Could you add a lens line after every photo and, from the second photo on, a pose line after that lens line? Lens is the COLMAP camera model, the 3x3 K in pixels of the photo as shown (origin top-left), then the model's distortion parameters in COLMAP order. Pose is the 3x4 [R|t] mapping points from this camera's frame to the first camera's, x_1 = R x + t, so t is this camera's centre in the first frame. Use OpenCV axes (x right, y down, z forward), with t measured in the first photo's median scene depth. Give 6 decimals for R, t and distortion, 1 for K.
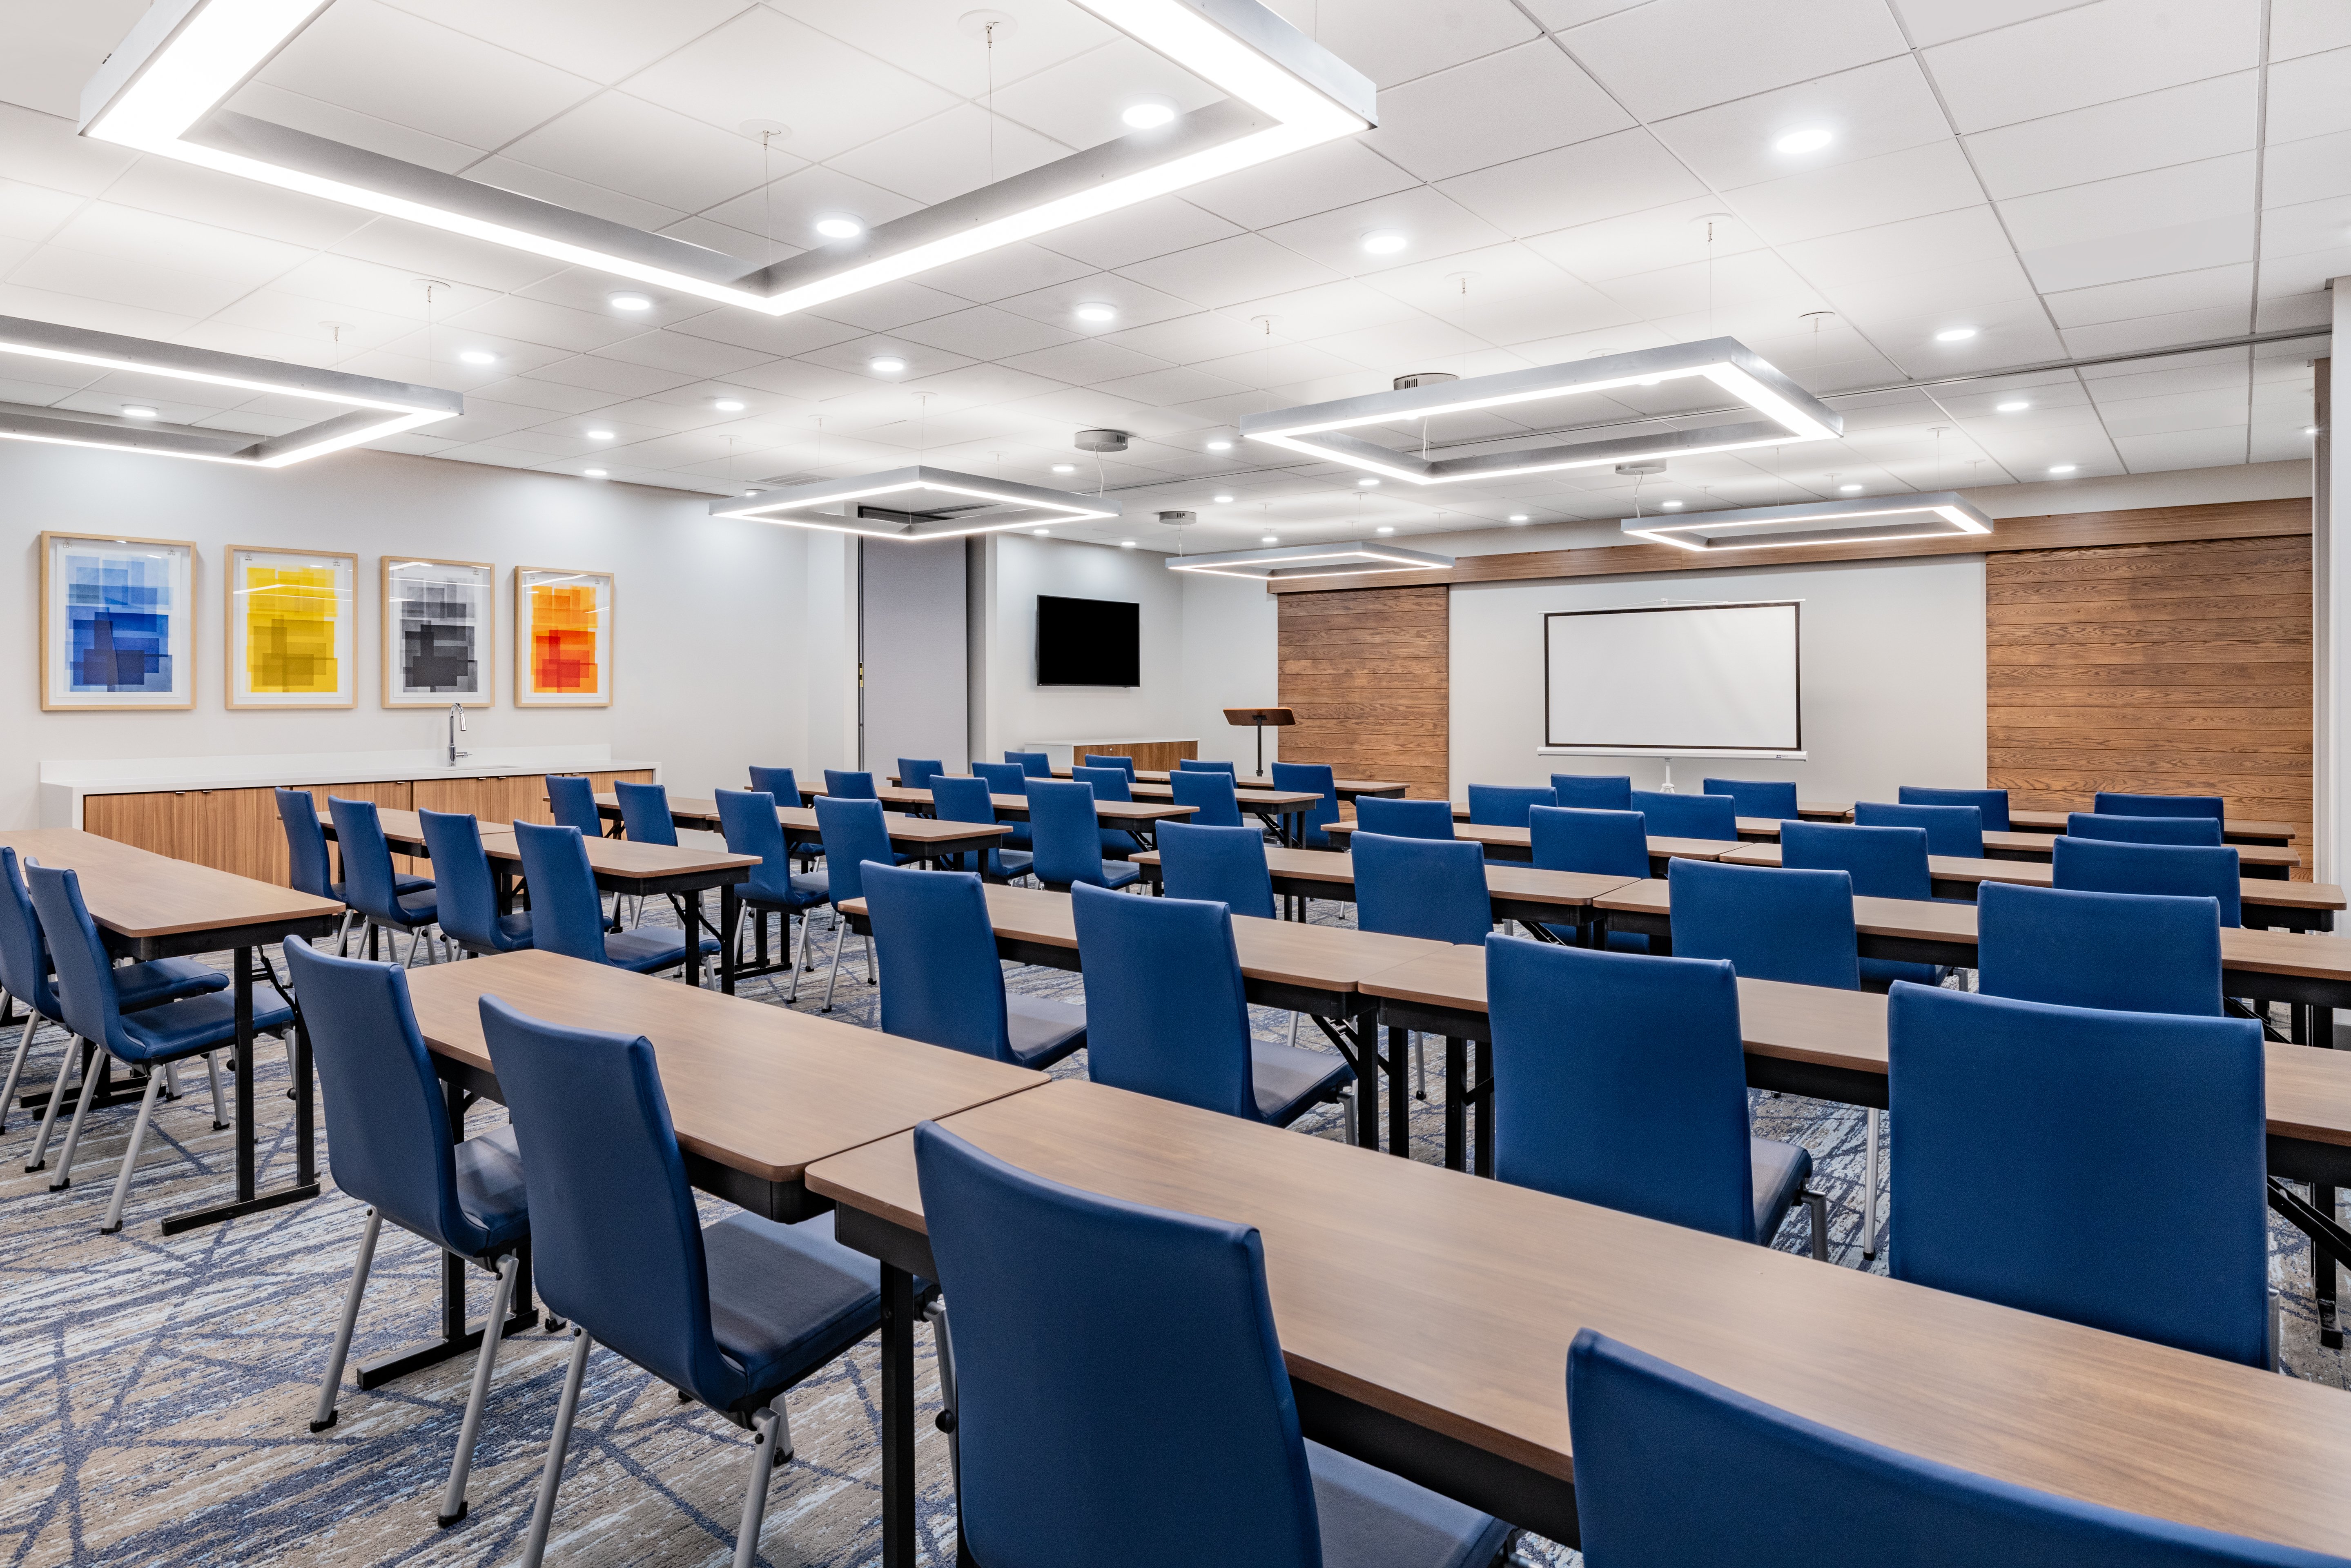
lens RADIAL K [[1354.3, 0, 1145.5], [0, 1354.3, 702.6], [0, 0, 1]] dist [-0.008432, 0.007784]
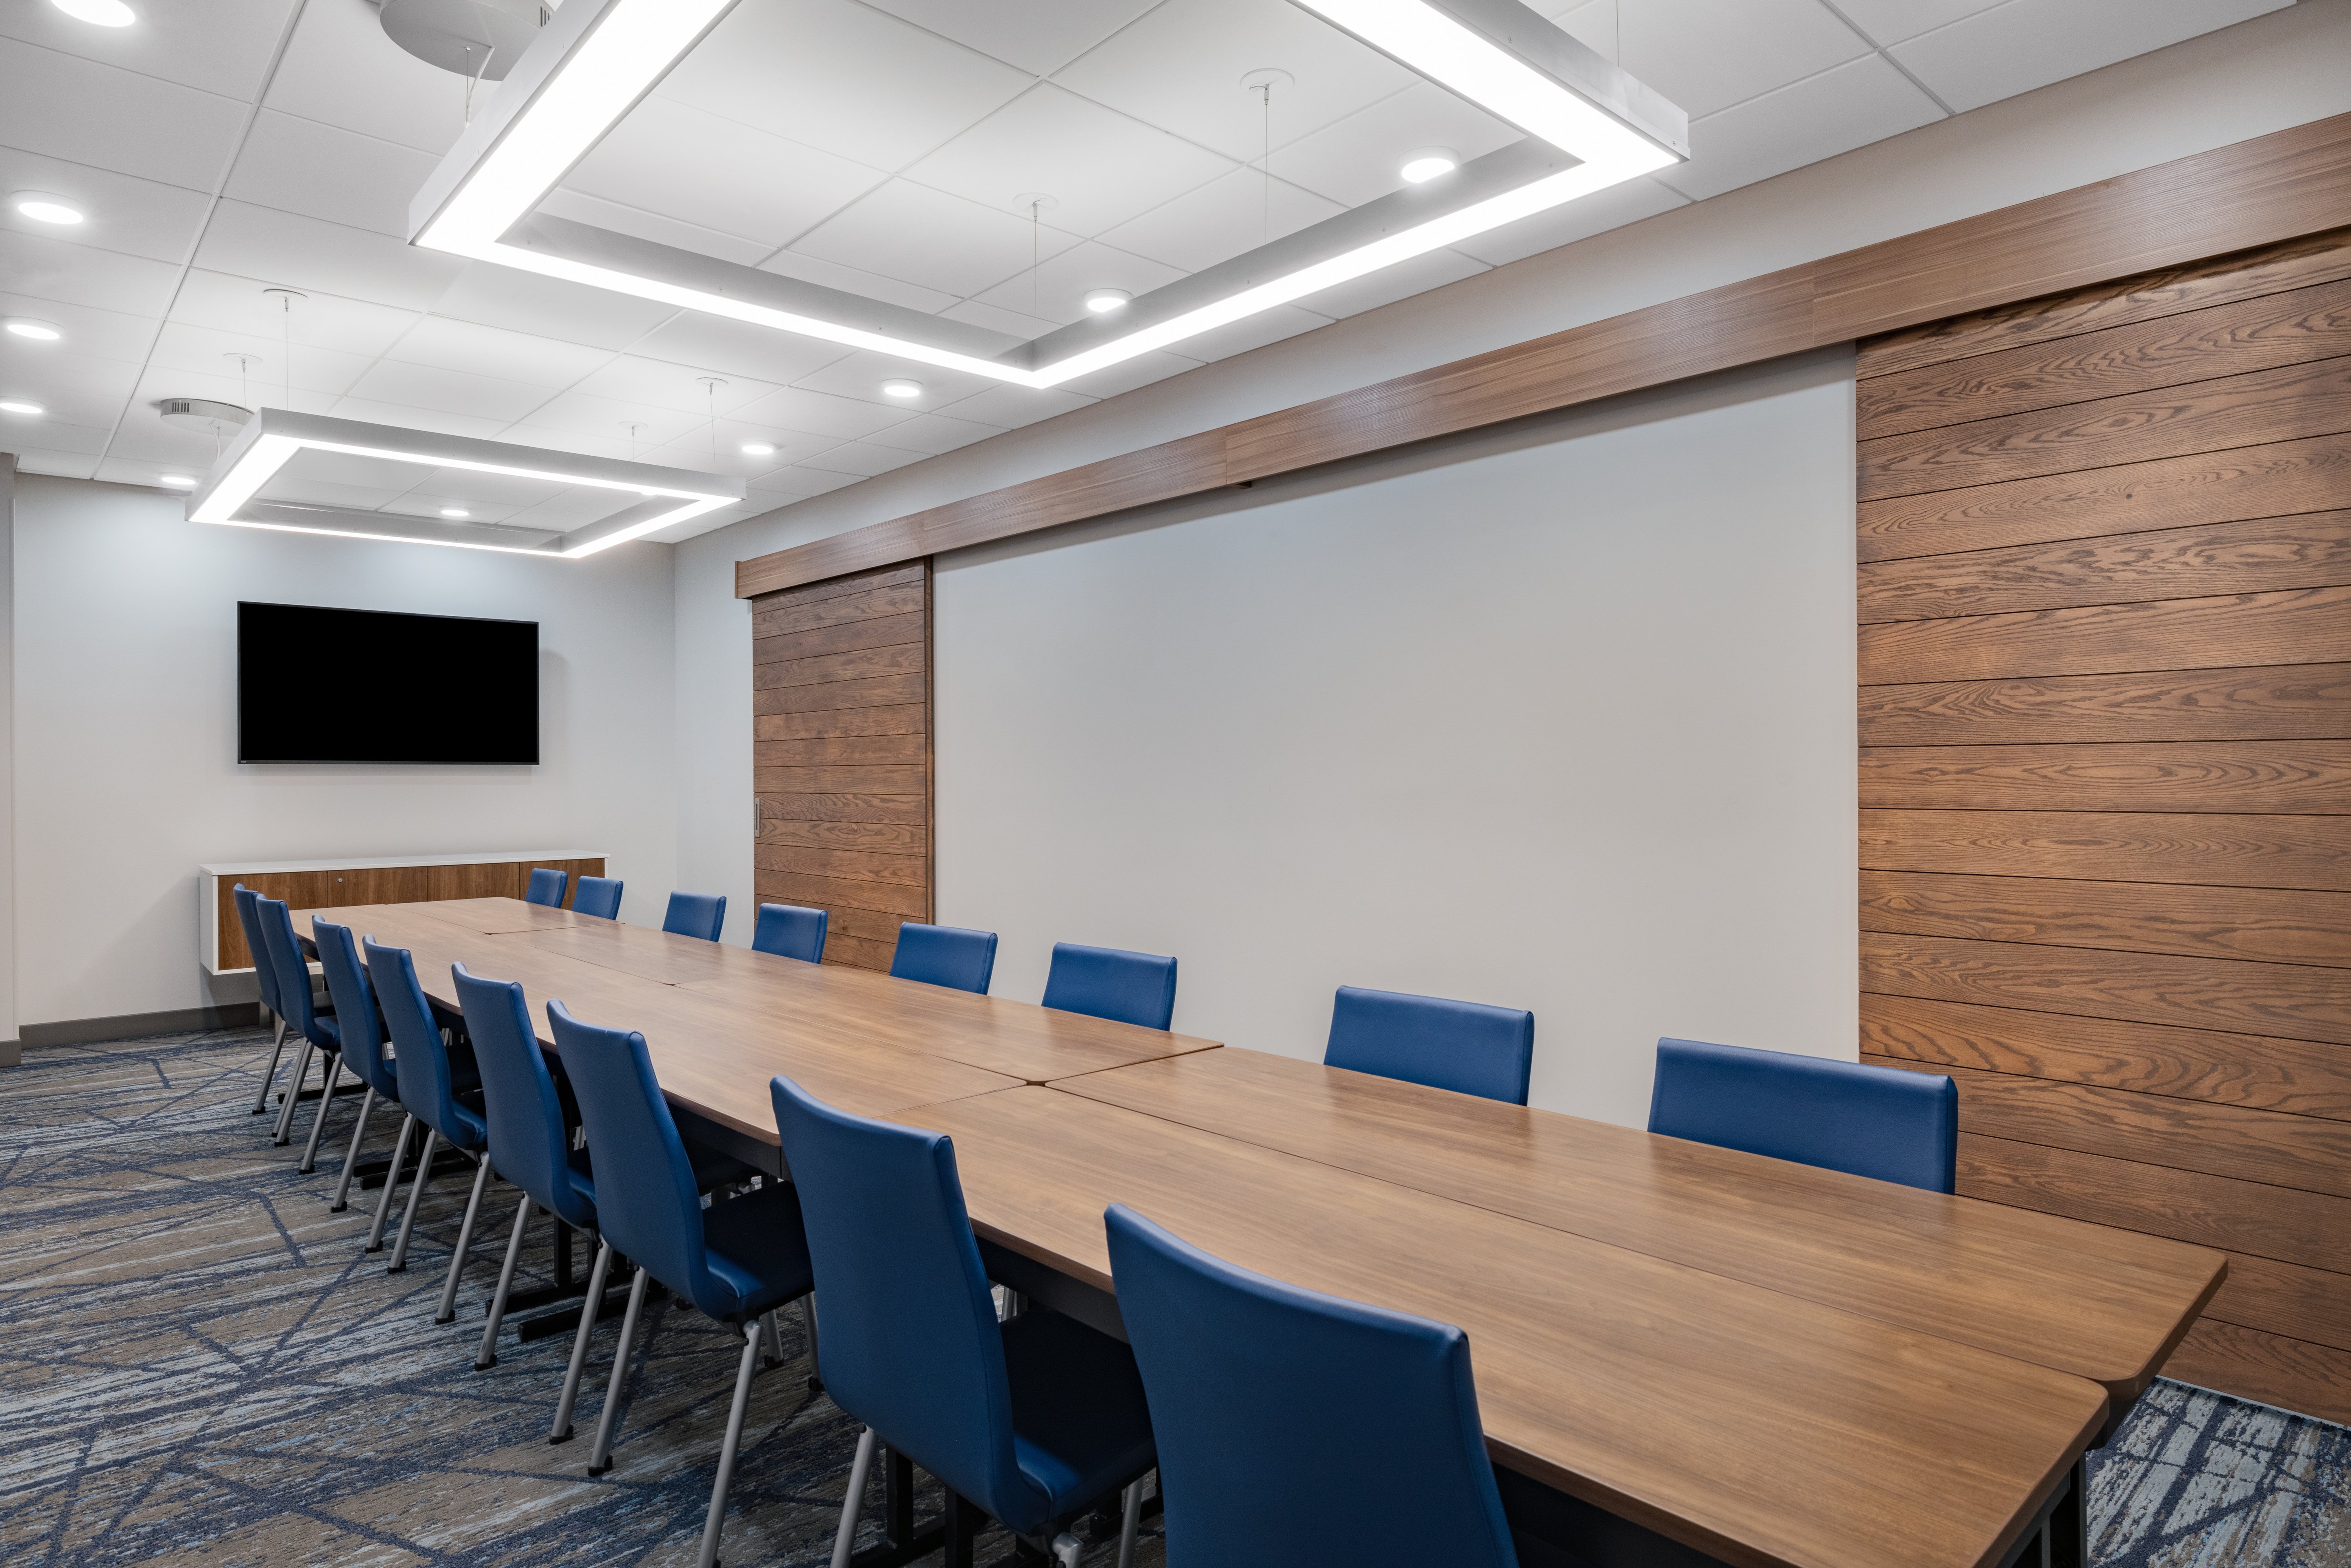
lens RADIAL K [[1377.8, 0, 1190.0], [0, 1377.8, 793.0], [0, 0, 1]] dist [-0.008887, 0.001810]
pose [[0.984727, -0.005400, -0.174020, 0.140093], [0.007712, 0.999891, 0.012613, -0.001763], [0.173933, -0.013762, 0.984661, 0.172587]]
